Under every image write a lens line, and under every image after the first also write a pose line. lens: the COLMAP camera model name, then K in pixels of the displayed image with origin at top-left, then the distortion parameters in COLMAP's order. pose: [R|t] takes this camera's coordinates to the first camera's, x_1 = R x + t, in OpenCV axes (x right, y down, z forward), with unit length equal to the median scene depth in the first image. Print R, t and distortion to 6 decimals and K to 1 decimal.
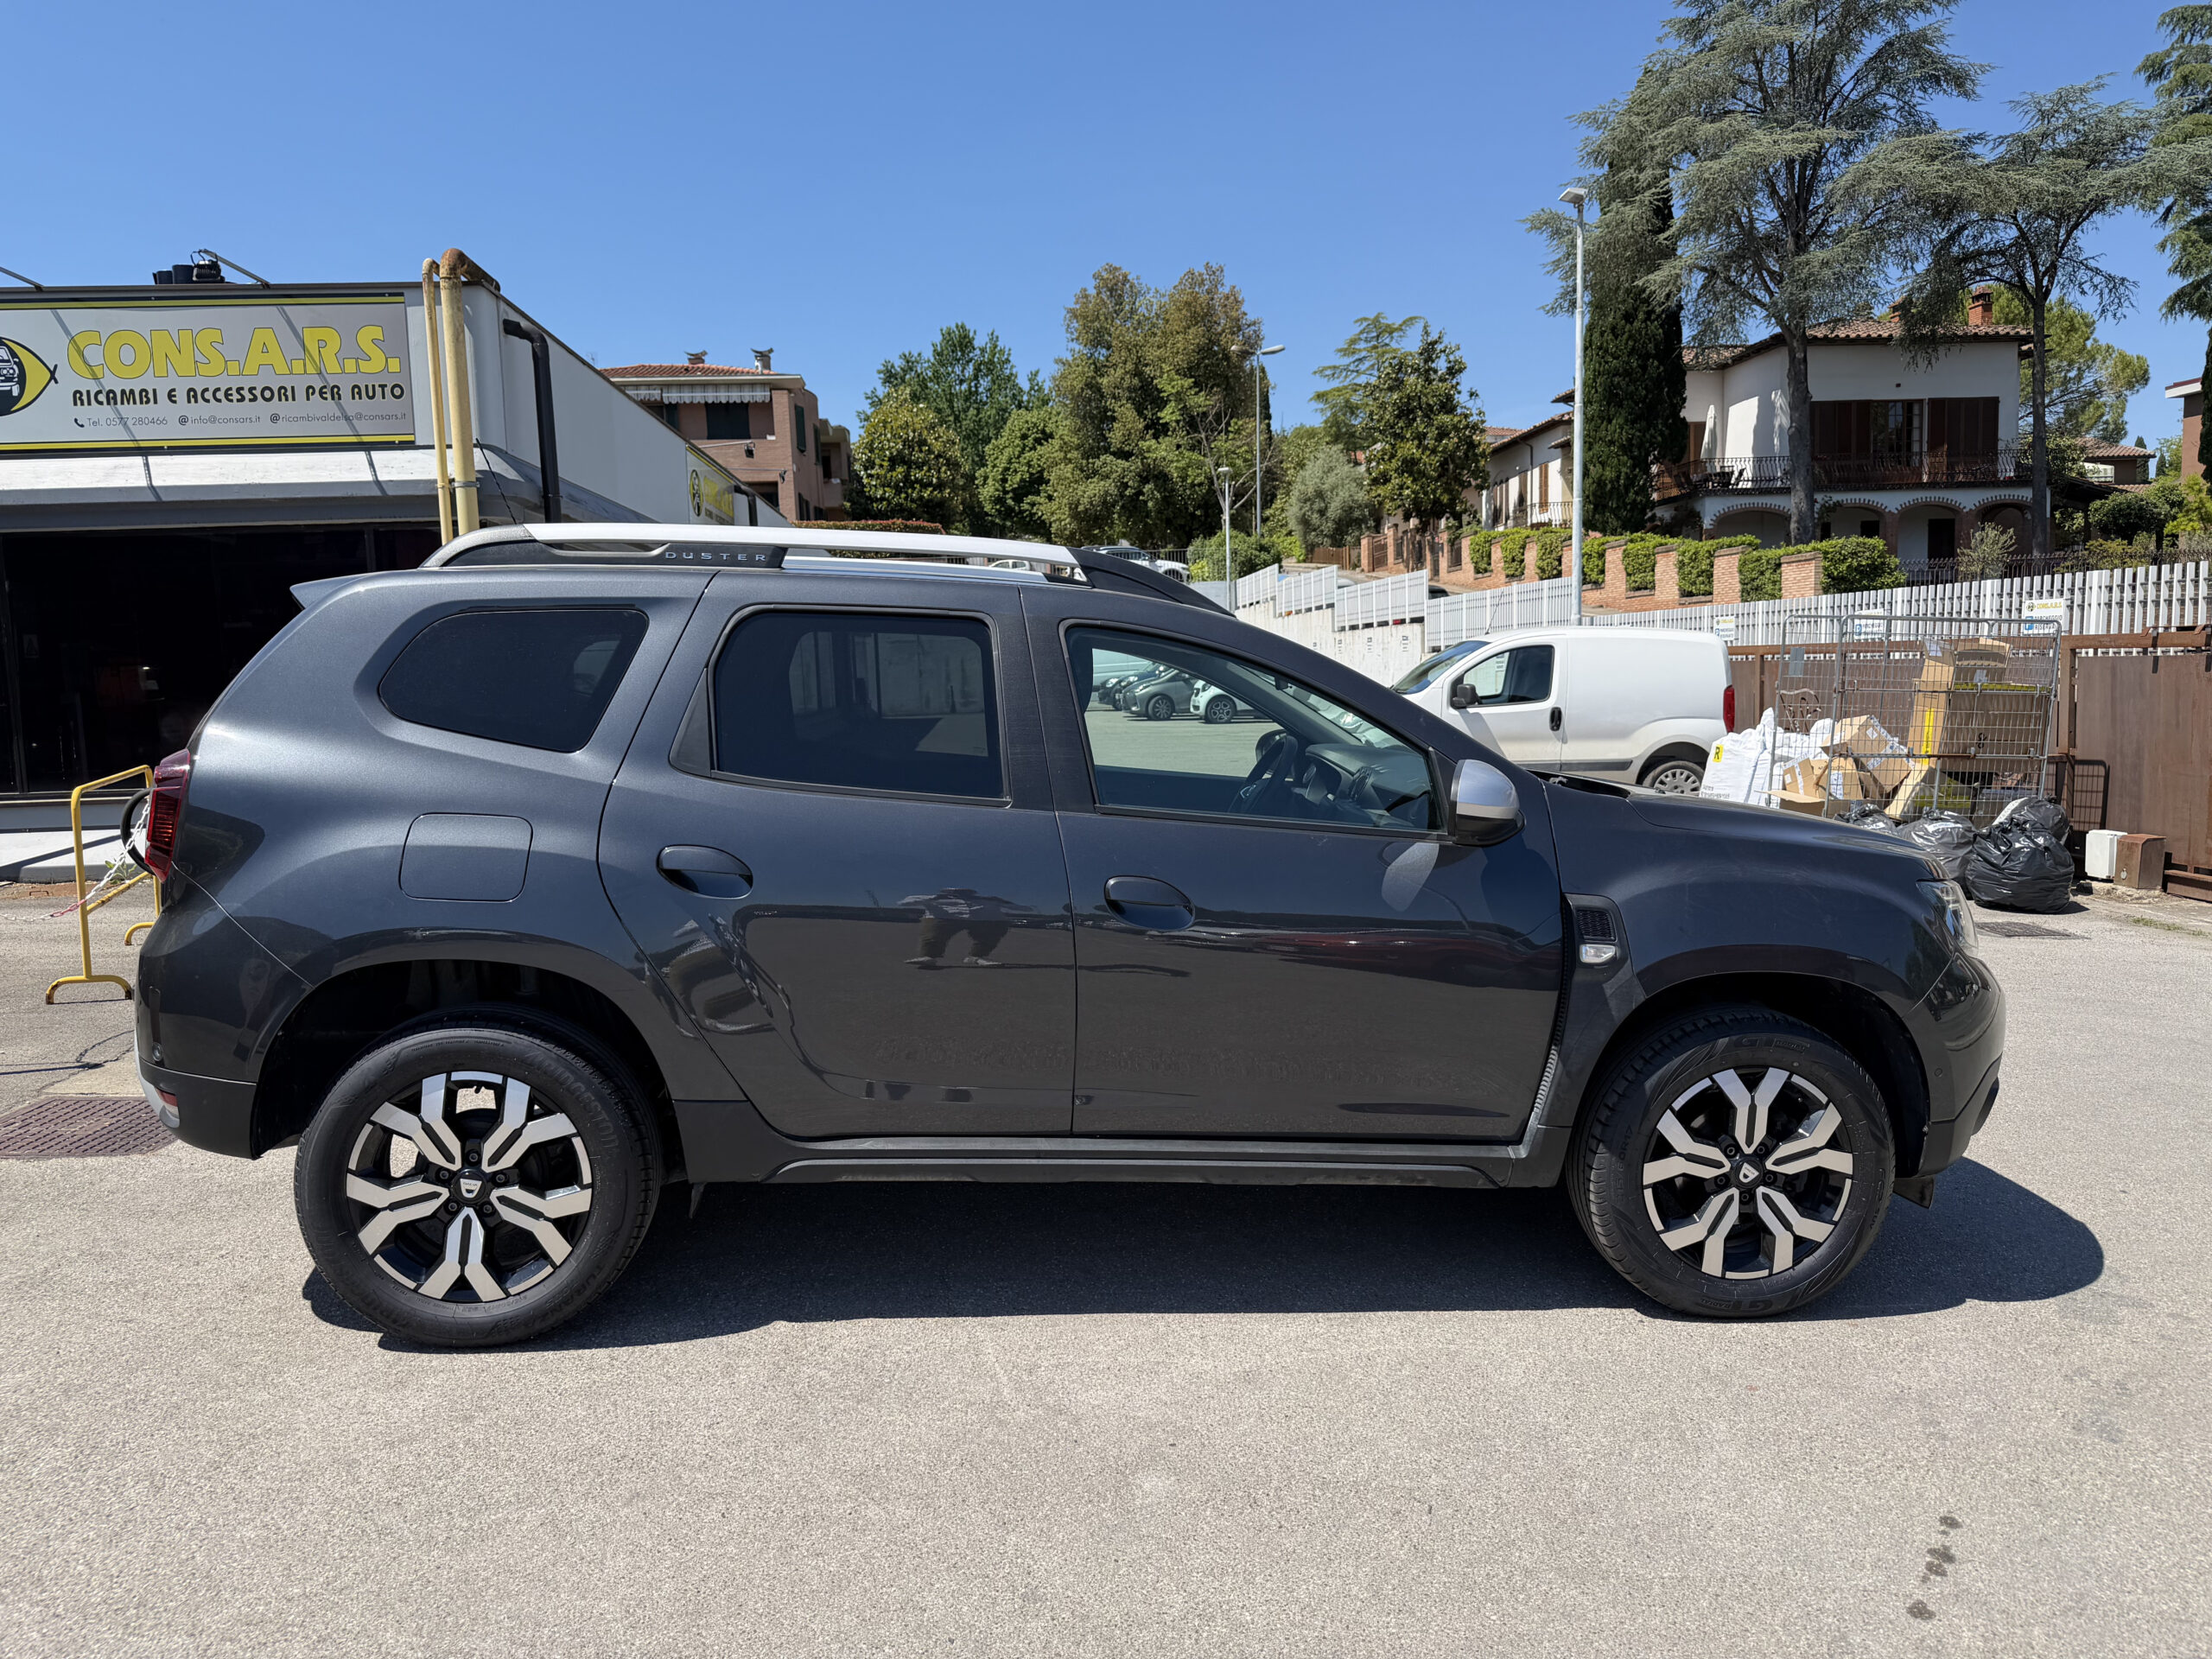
lens RADIAL K [[1515.4, 0, 1111.2], [0, 1515.4, 829.4], [0, 0, 1]] dist [-0.001026, -0.011975]
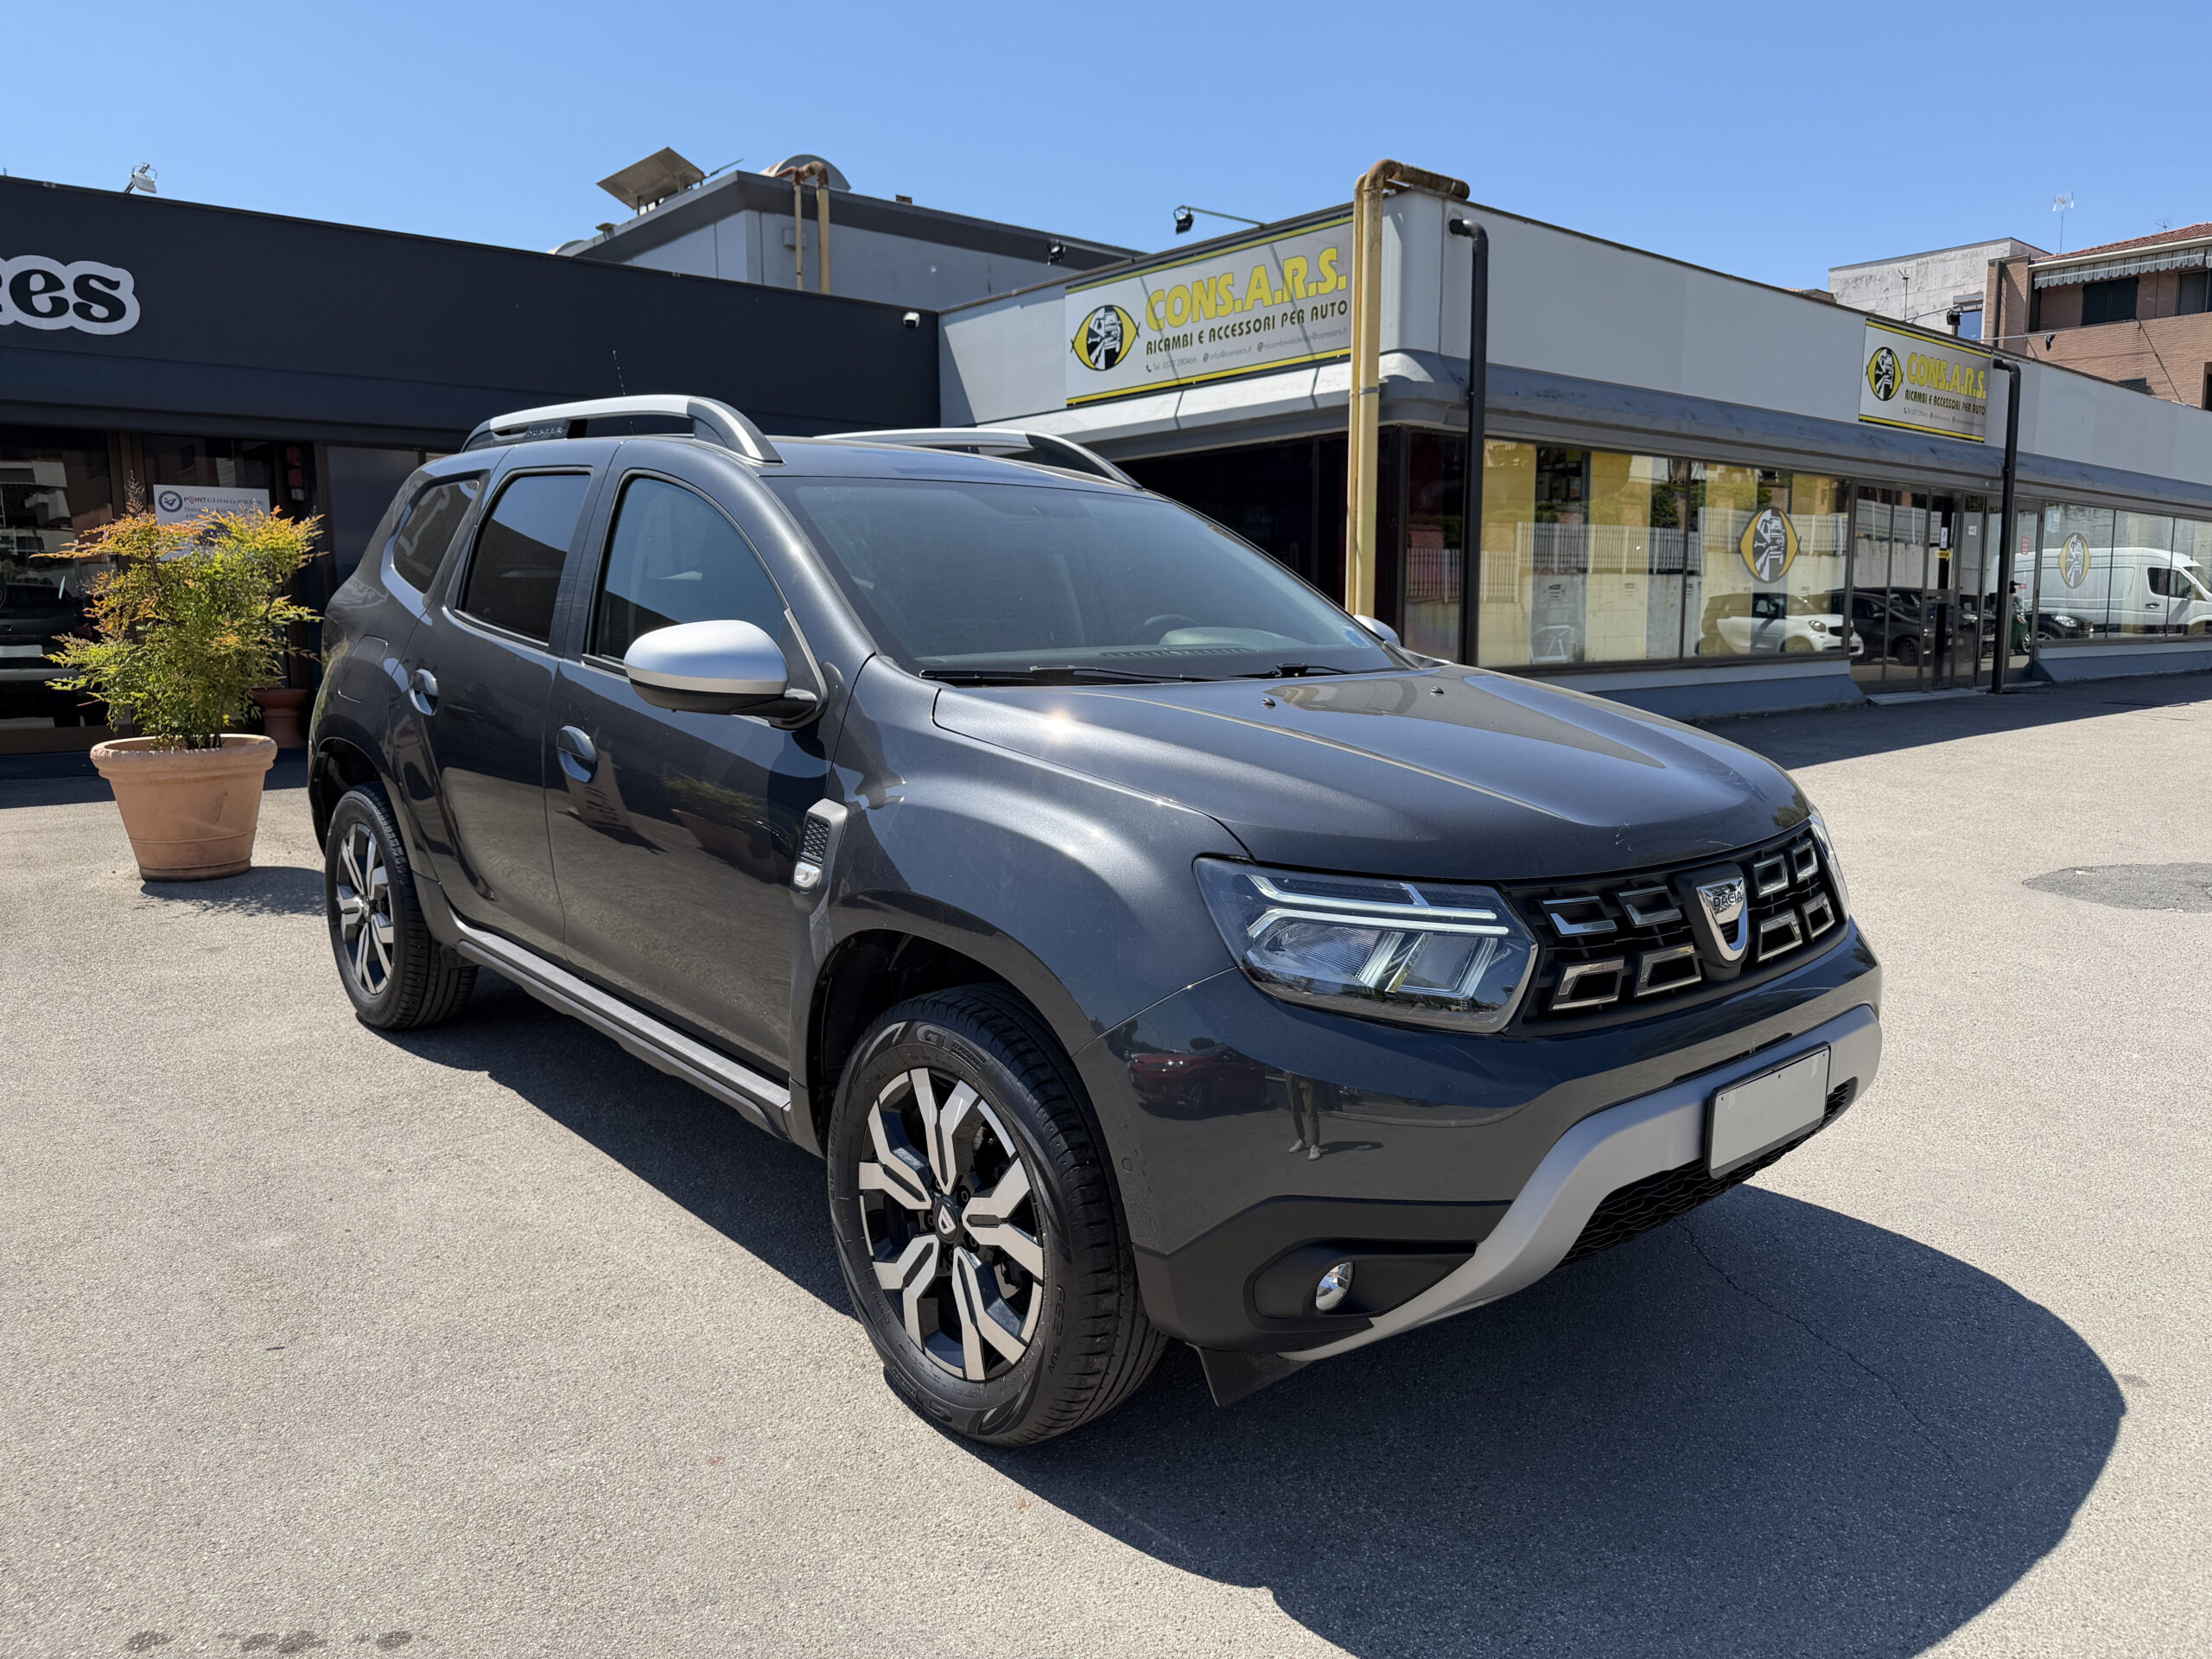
lens RADIAL K [[1525.5, 0, 1082.4], [0, 1525.5, 832.9], [0, 0, 1]] dist [0.052789, -0.080159]
pose [[0.608702, 0.133489, -0.782088, 0.316438], [-0.092982, 0.990954, 0.096770, -0.009191], [0.787931, 0.013816, 0.615608, 0.192504]]
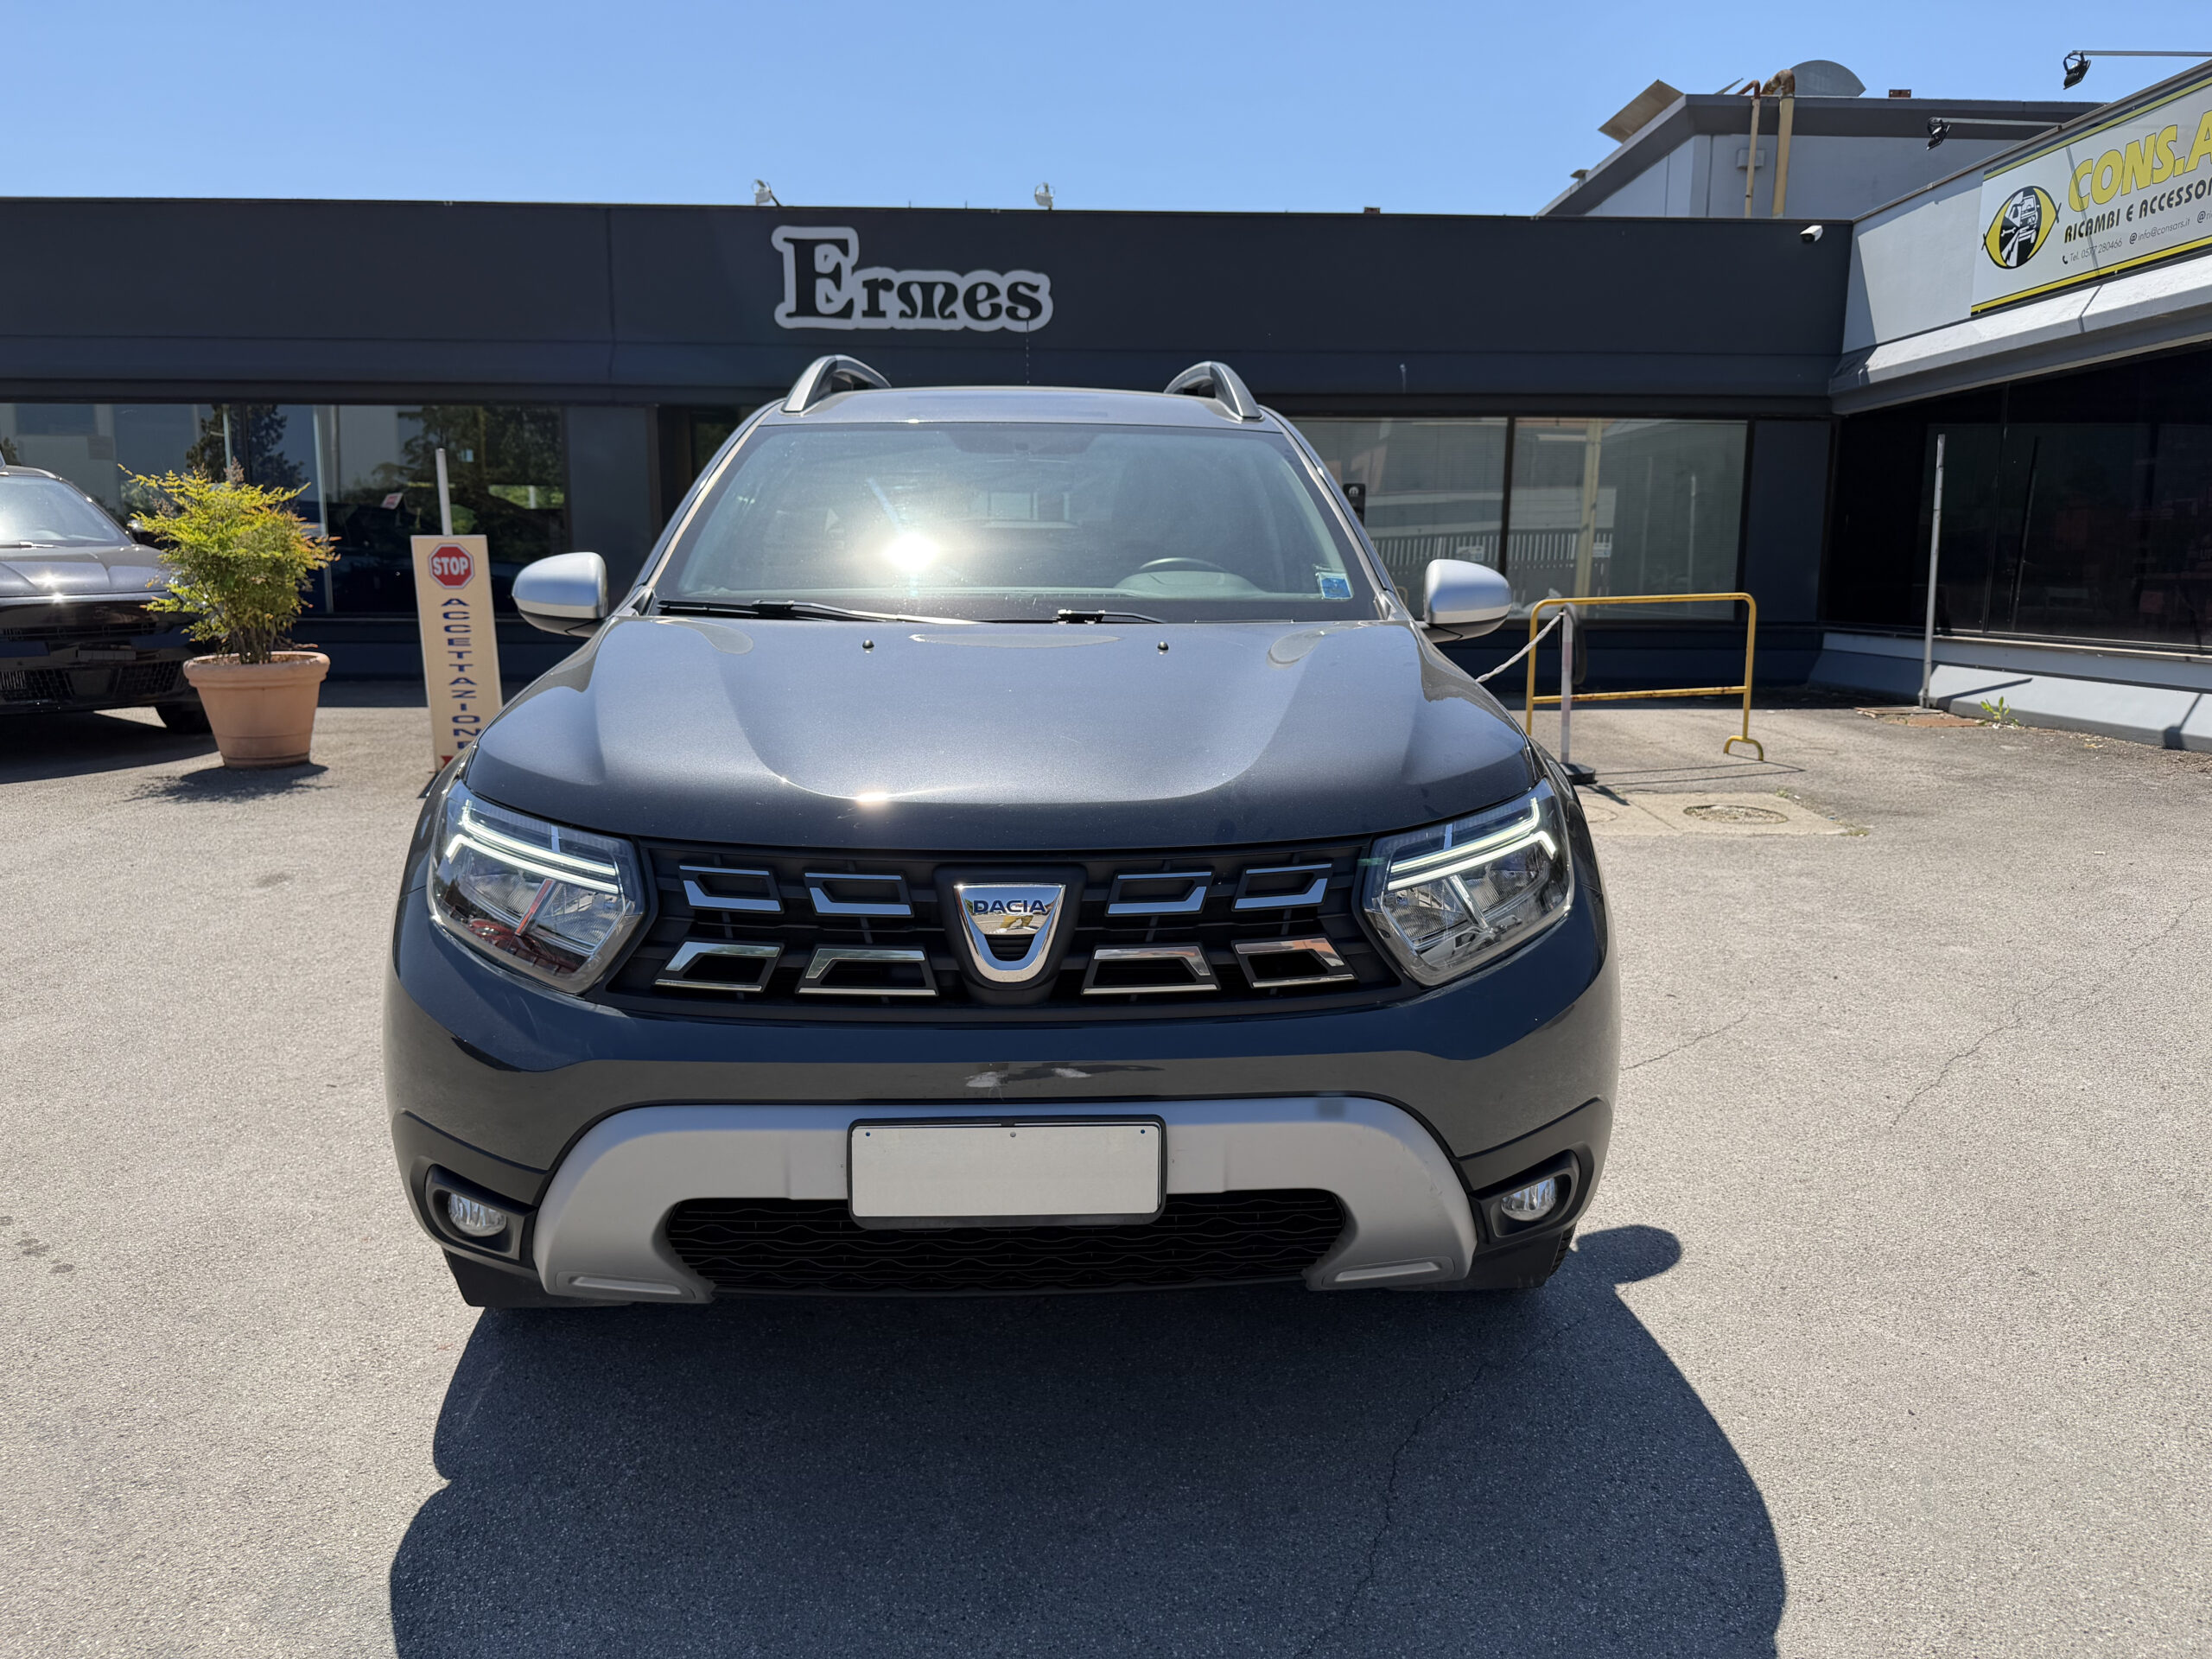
lens RADIAL K [[1515.4, 0, 1111.2], [0, 1515.4, 829.4], [0, 0, 1]] dist [-0.001026, -0.011975]
pose [[-0.012862, 0.195150, -0.980689, 0.371970], [-0.107760, 0.974788, 0.195389, -0.031273], [0.994094, 0.108192, 0.008491, 0.412371]]
